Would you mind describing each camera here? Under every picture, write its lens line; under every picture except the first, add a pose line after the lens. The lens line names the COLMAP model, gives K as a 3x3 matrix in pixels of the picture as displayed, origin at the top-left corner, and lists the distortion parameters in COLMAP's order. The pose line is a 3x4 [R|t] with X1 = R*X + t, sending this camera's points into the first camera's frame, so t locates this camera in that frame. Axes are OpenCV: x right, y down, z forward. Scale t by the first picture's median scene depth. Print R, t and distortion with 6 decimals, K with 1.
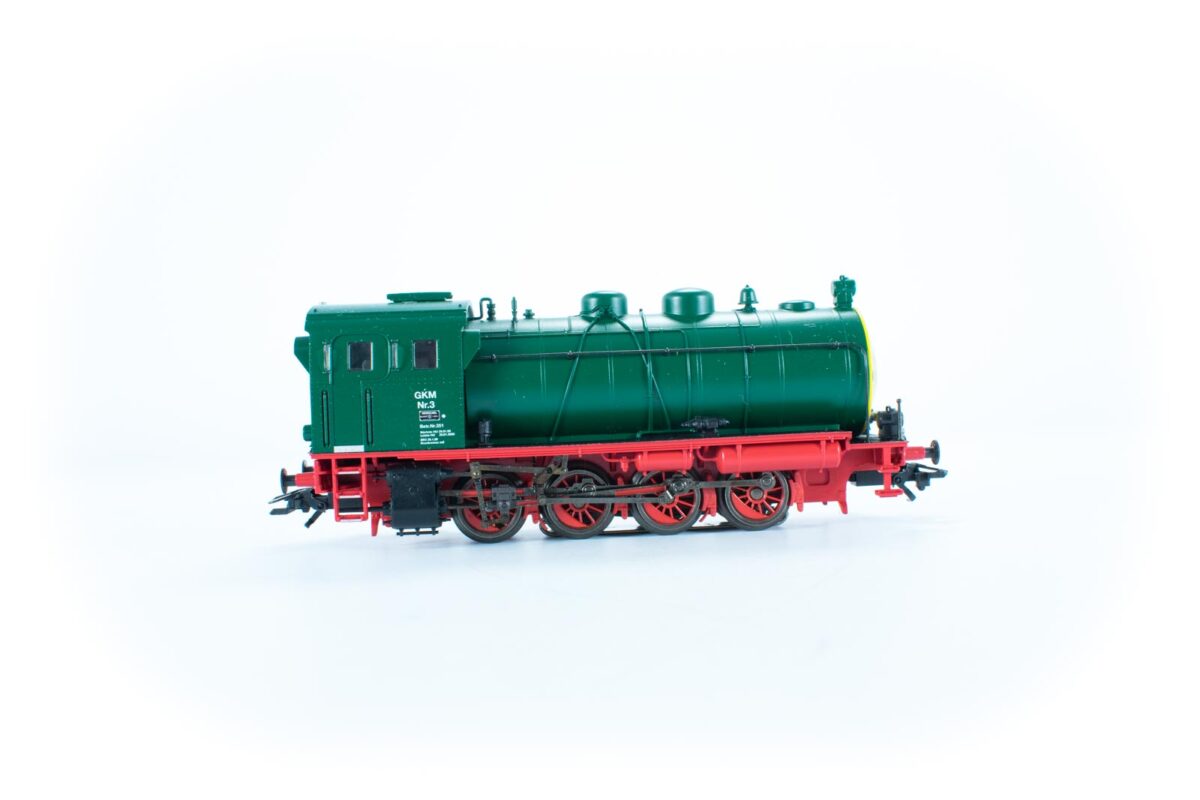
lens RADIAL K [[947.8, 0, 542.0], [0, 947.8, 423.5], [0, 0, 1]] dist [-0.036348, 0.004511]
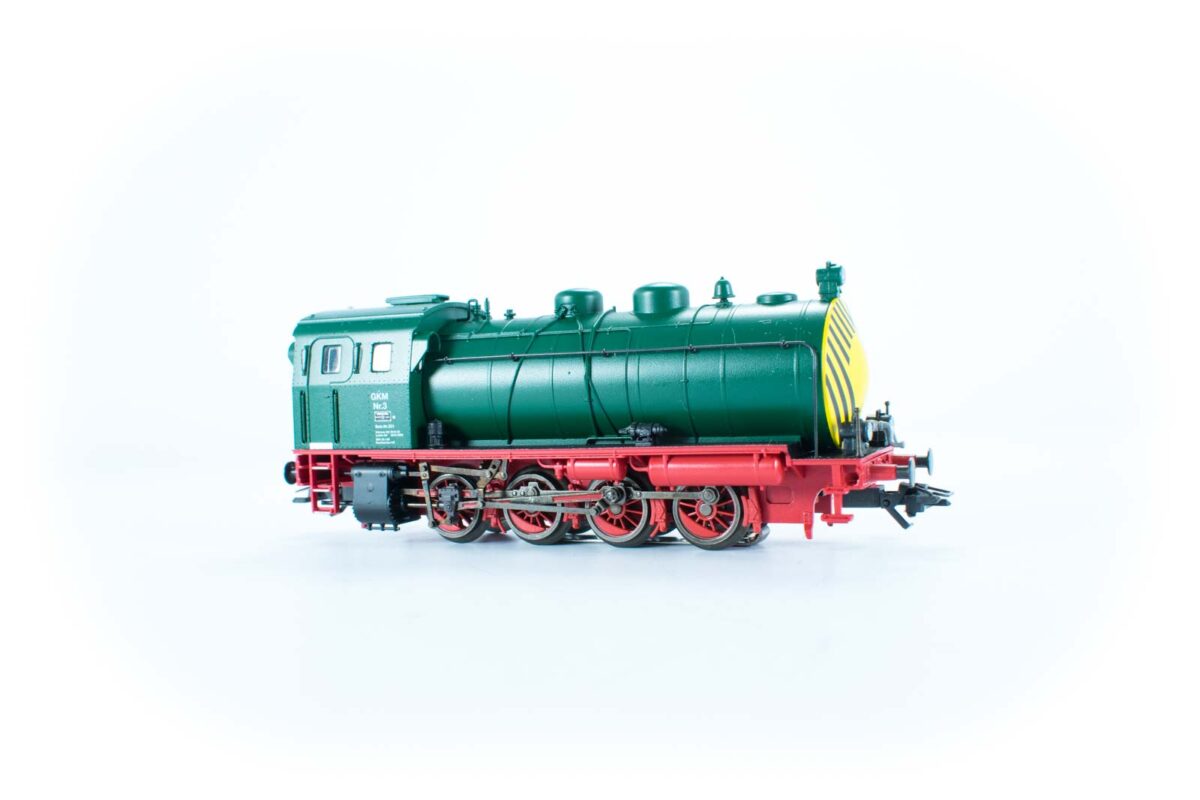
lens RADIAL K [[1080.9, 0, 557.6], [0, 1080.9, 418.9], [0, 0, 1]] dist [-0.054882, -0.003190]
pose [[0.902432, 0.021142, -0.430314, 0.552099], [-0.017367, 0.999769, 0.012700, -0.023440], [0.430483, -0.003988, 0.902590, 0.008851]]
